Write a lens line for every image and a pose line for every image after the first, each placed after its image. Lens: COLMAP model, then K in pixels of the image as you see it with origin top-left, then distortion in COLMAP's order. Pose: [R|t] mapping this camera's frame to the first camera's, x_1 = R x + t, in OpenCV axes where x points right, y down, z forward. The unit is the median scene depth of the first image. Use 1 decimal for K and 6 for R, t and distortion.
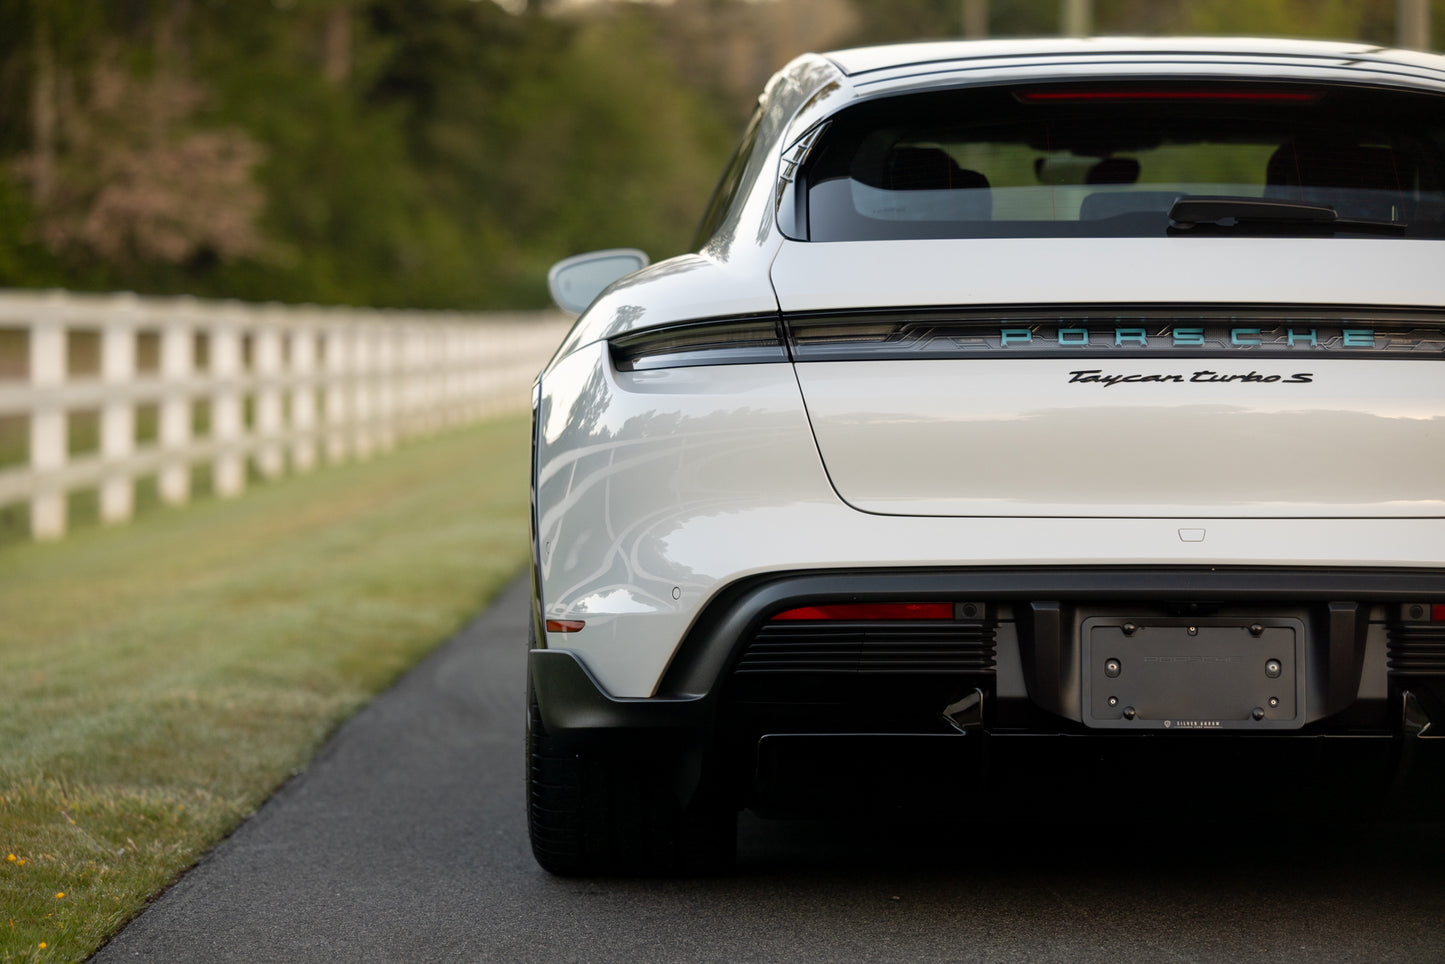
lens RADIAL K [[5211.7, 0, 722.5], [0, 5211.7, 482.0], [0, 0, 1]] dist [0.010781, -1.670789]
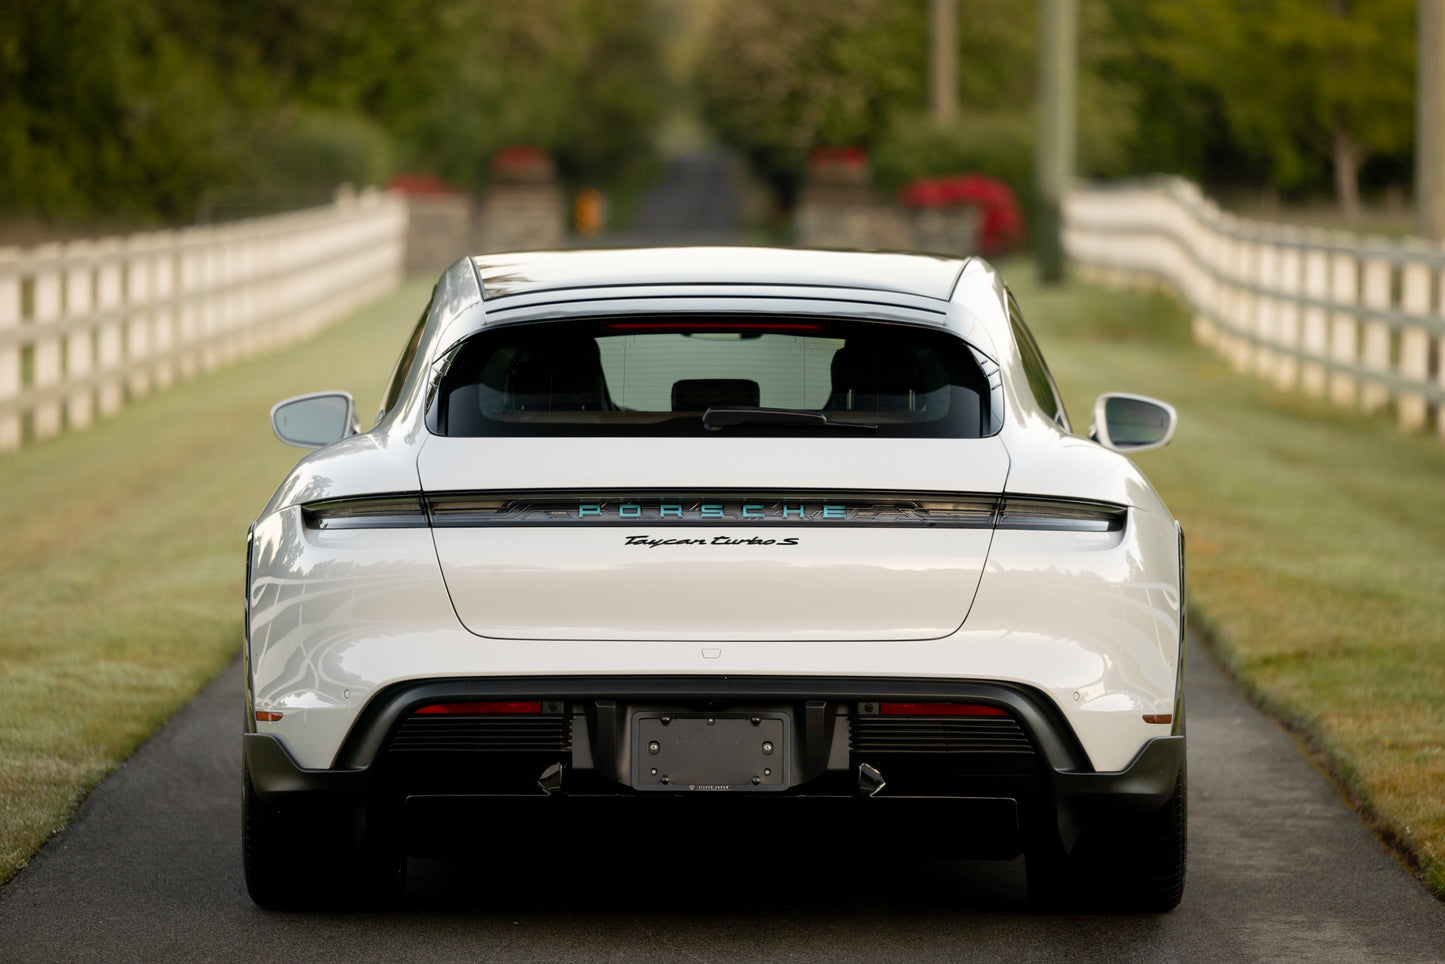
lens RADIAL K [[7985.1, 0, 721.5], [0, 7985.1, 504.7], [0, 0, 1]] dist [0.007448, -4.194558]
pose [[0.999916, -0.000348, 0.012918, 0.064218], [0.000214, 0.999947, 0.010337, -0.051745], [-0.012921, -0.010334, 0.999863, -1.144794]]
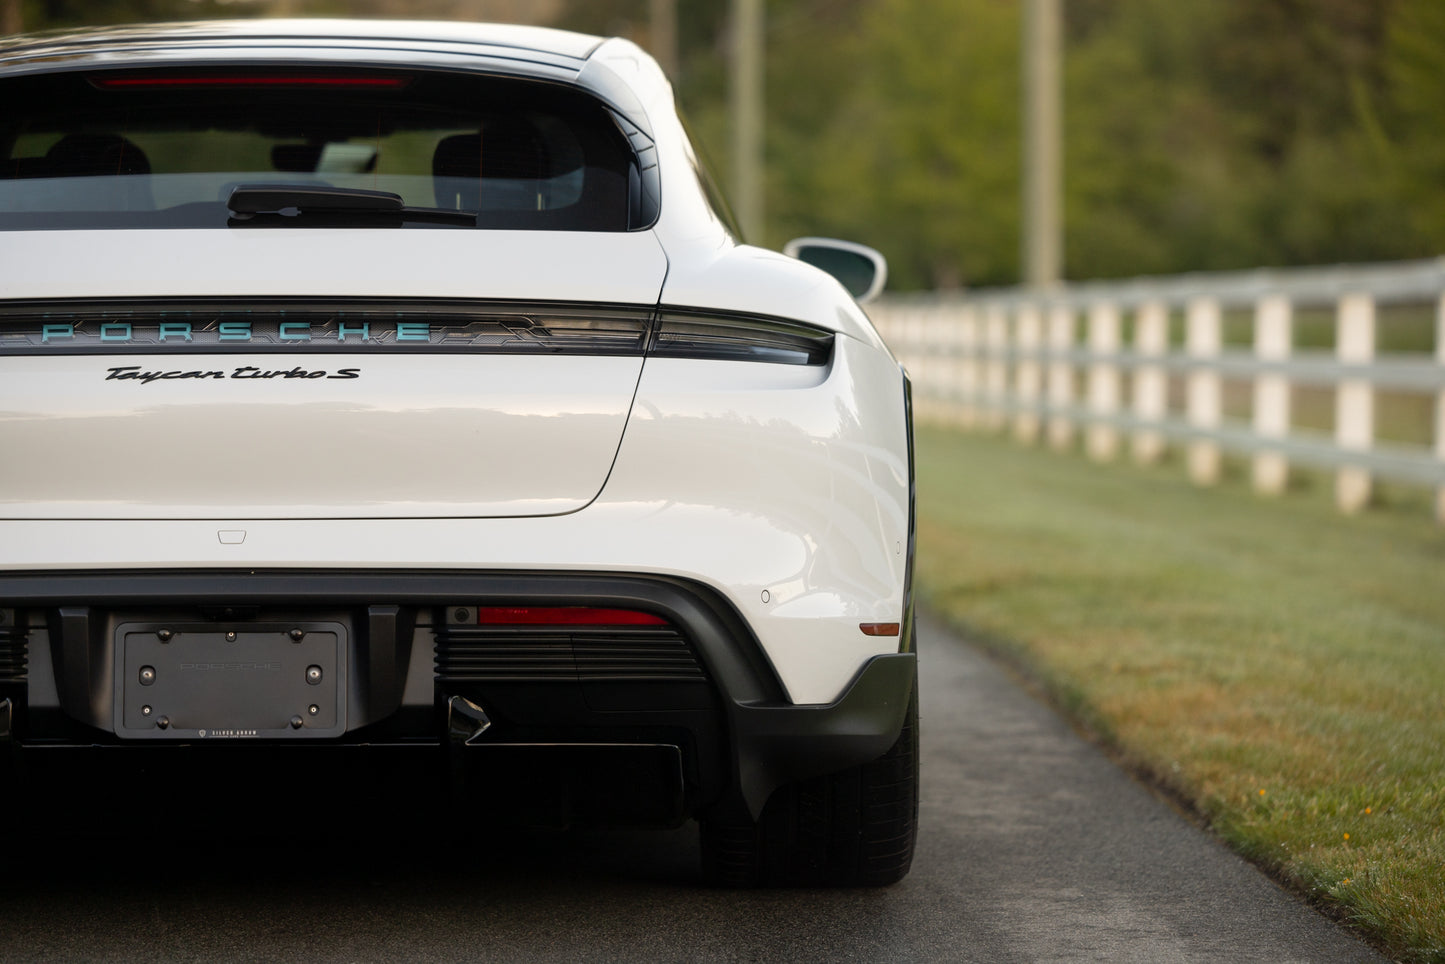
lens RADIAL K [[5211.7, 0, 722.5], [0, 5211.7, 482.0], [0, 0, 1]] dist [0.010781, -1.670789]
pose [[0.998853, -0.007213, 0.047344, 0.133649], [0.007081, 0.999971, 0.002954, -0.002199], [-0.047364, -0.002615, 0.998874, 0.031961]]
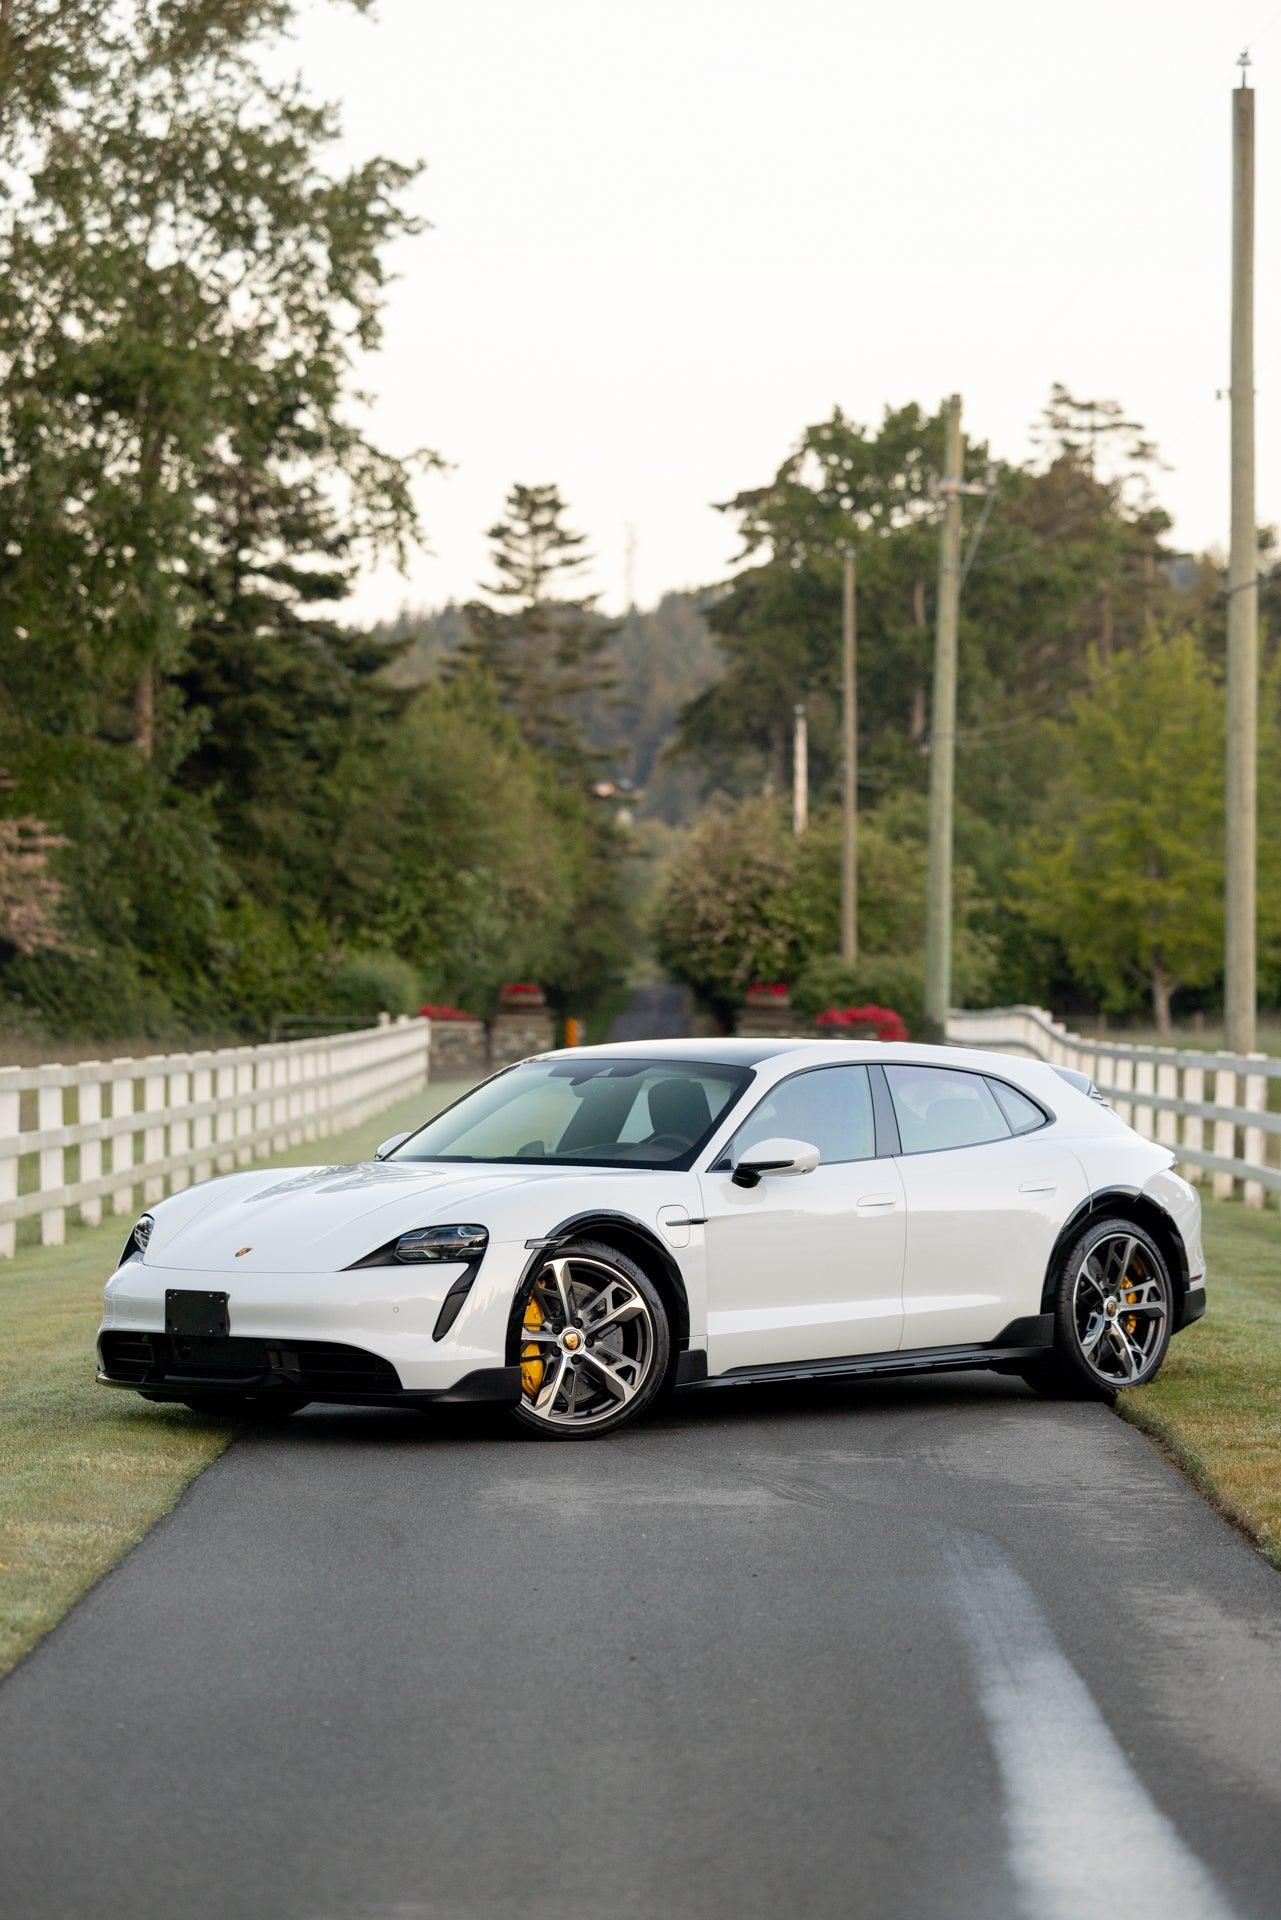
lens RADIAL K [[6197.0, 0, 640.5], [0, 6197.0, 960.0], [0, 0, 1]] dist [-0.036433, -1.061405]
pose [[0.999973, 0.000469, 0.007388, 0.055886], [-0.000188, 0.999278, -0.037991, -0.048207], [-0.007400, 0.037988, 0.999251, -1.074647]]
